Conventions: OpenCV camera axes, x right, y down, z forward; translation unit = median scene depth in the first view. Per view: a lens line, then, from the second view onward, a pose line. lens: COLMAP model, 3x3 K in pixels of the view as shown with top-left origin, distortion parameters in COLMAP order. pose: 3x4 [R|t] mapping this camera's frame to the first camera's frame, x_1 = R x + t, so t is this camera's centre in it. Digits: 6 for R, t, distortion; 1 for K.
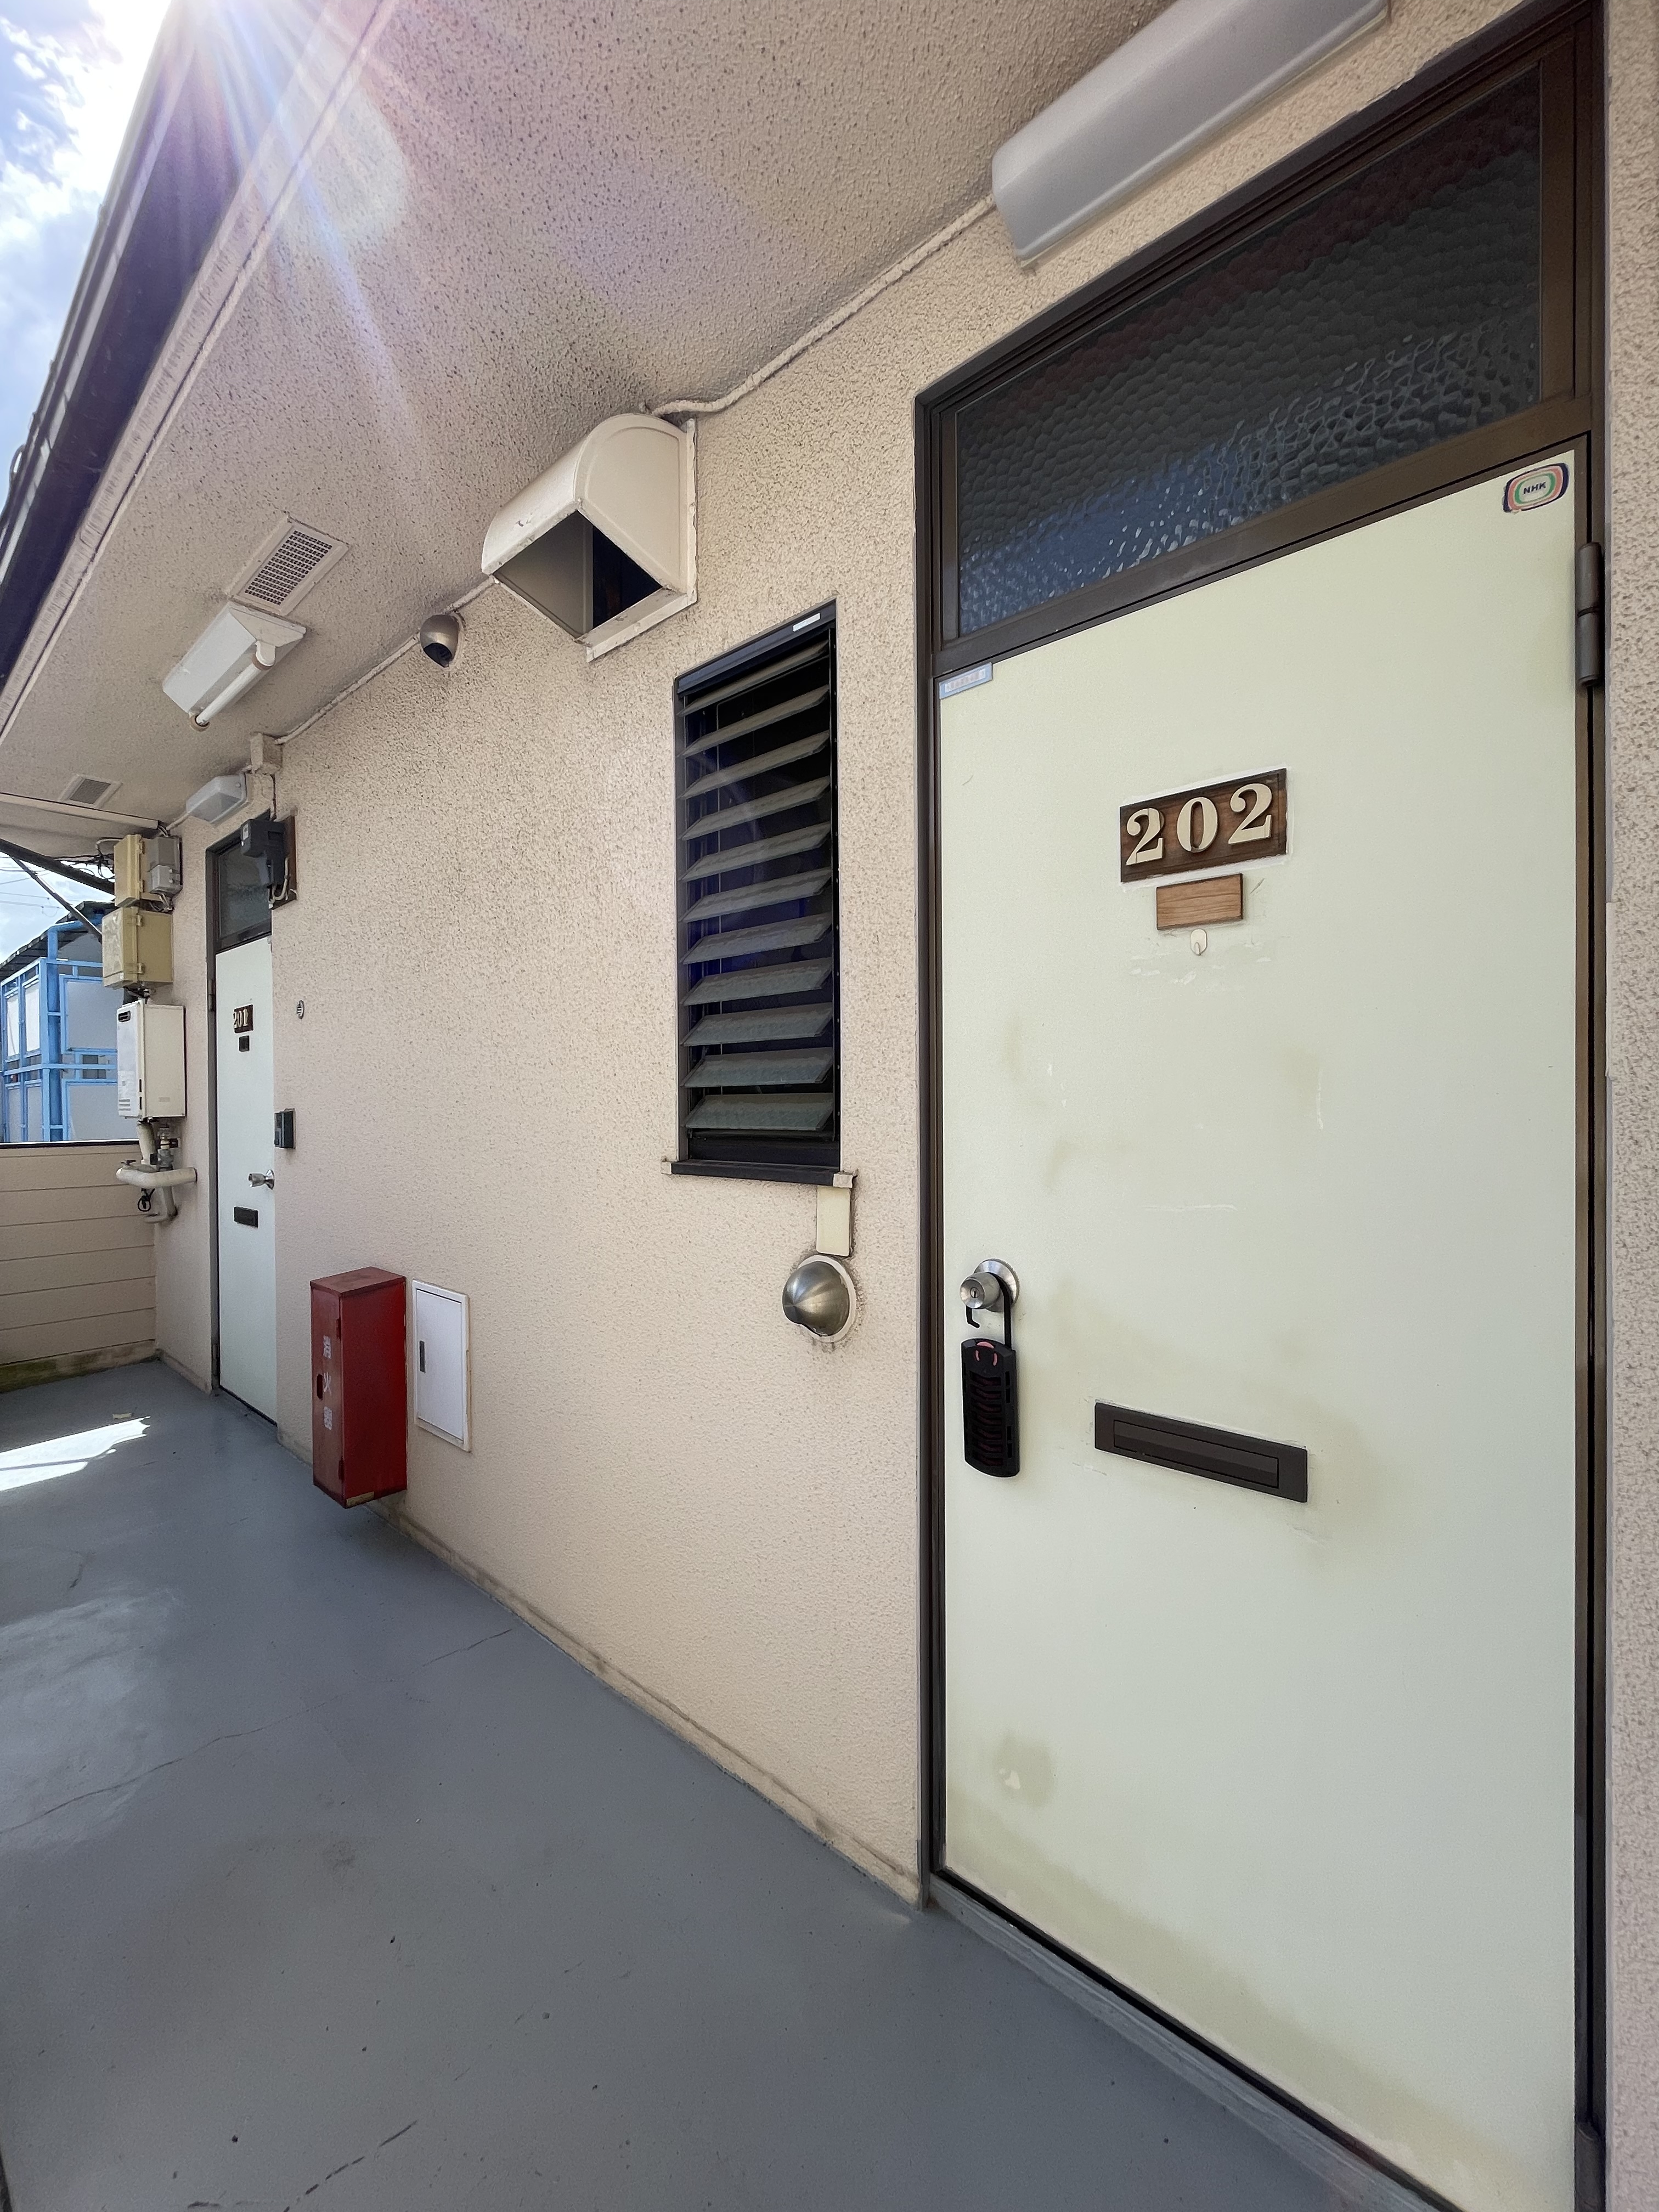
lens RADIAL K [[890.3, 0, 829.5], [0, 890.3, 1106.0], [0, 0, 1]] dist [-0.000196, -0.000312]
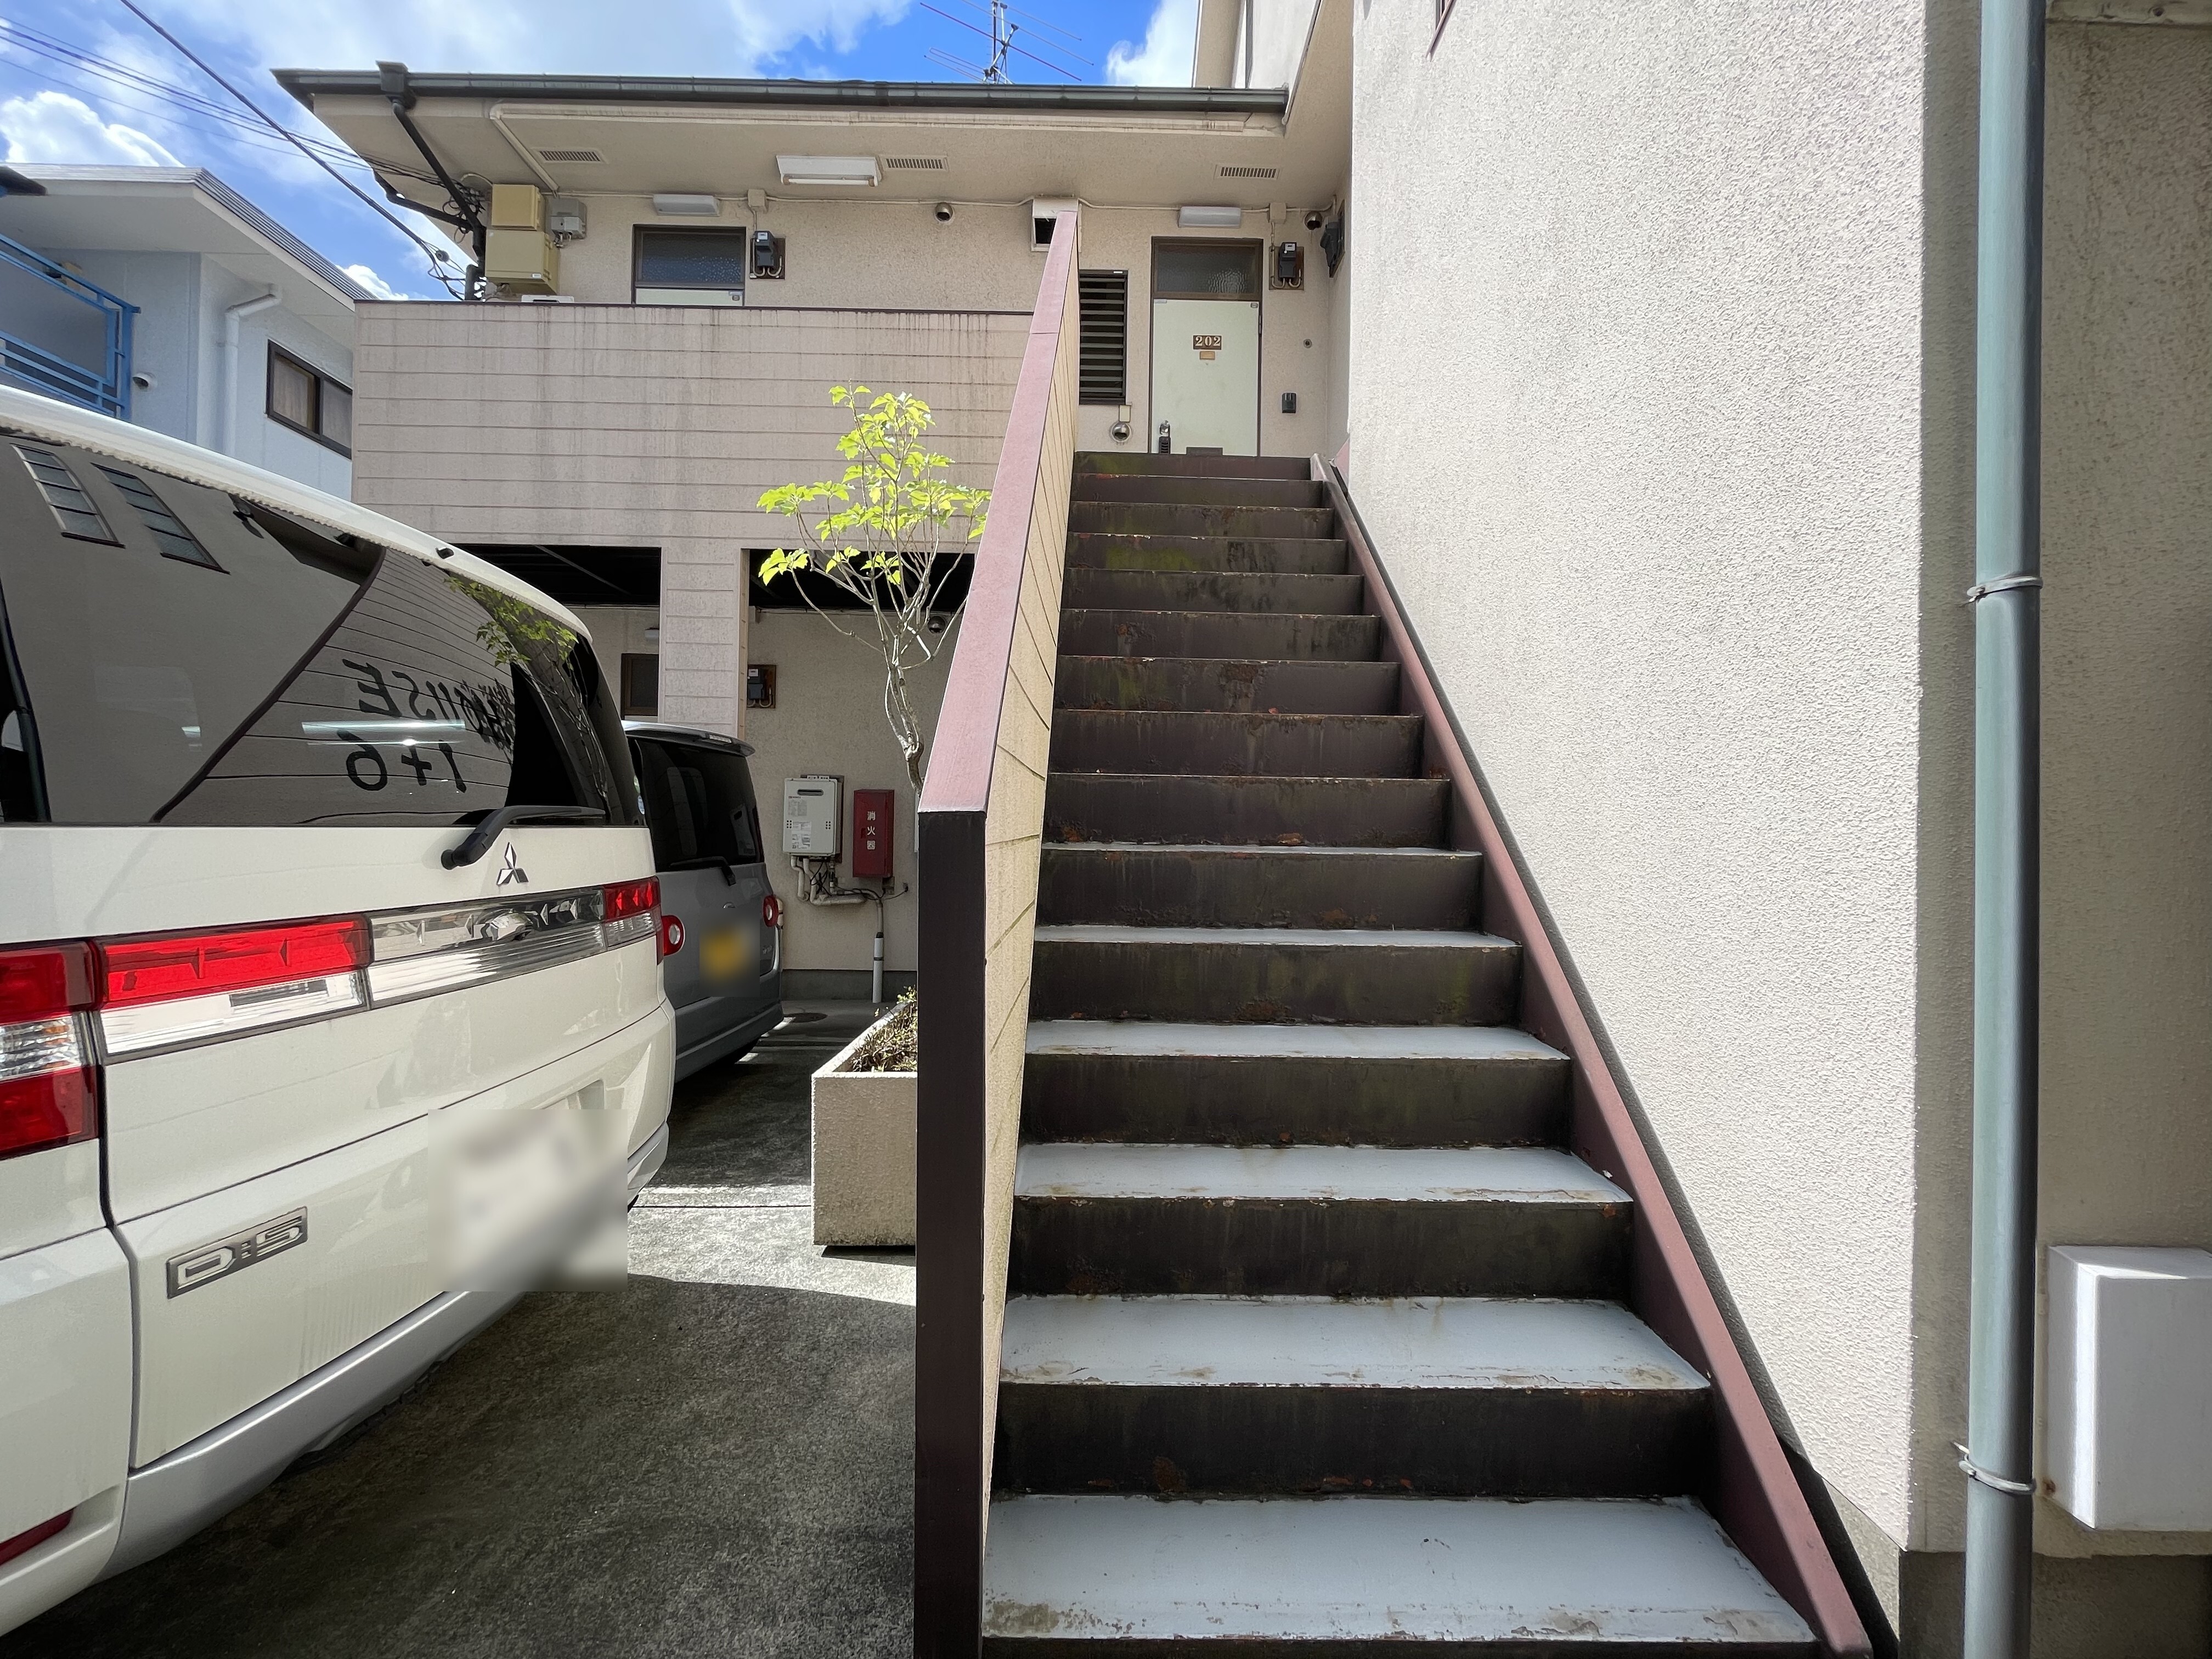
lens RADIAL K [[890.3, 0, 1106.0], [0, 890.3, 829.5], [0, 0, 1]] dist [-0.000196, -0.000312]
pose [[0.747553, 0.013747, 0.664060, -2.980951], [-0.014347, 0.999887, -0.004549, 2.223508], [-0.664047, -0.006127, 0.747665, -2.232454]]
